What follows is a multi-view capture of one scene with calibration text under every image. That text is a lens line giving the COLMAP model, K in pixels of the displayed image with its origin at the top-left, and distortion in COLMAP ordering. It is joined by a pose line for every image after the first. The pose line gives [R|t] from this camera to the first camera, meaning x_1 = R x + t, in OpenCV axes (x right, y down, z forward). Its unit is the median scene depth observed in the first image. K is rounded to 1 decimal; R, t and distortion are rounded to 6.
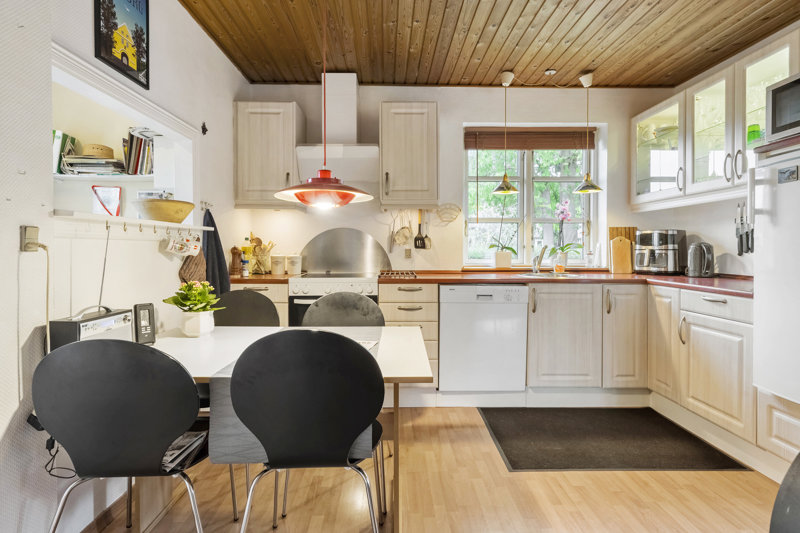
lens RADIAL K [[407.9, 0, 395.3], [0, 407.9, 257.7], [0, 0, 1]] dist [-0.000386, -0.000176]
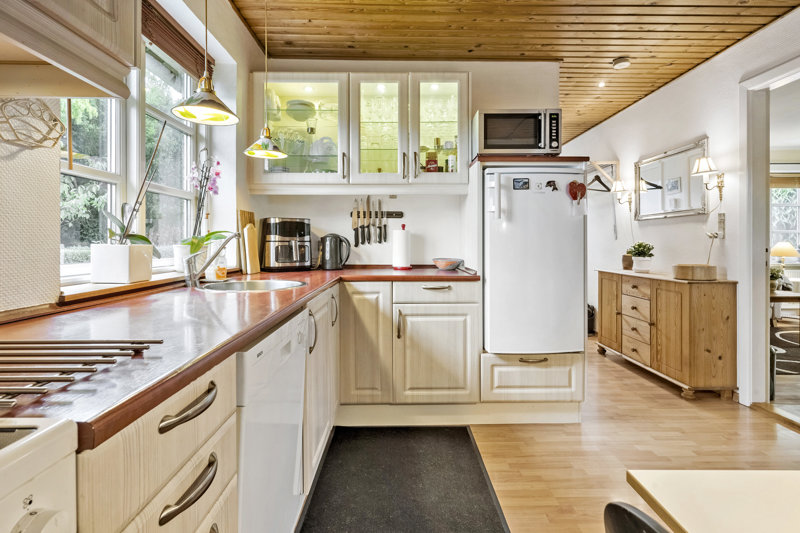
lens RADIAL K [[385.7, 0, 399.0], [0, 385.7, 245.2], [0, 0, 1]] dist [-0.000567, 0.000411]
pose [[0.003549, -0.005804, 0.999977, -0.175337], [0.021539, 0.999752, 0.005726, -0.012652], [-0.999762, 0.021518, 0.003673, 0.833263]]
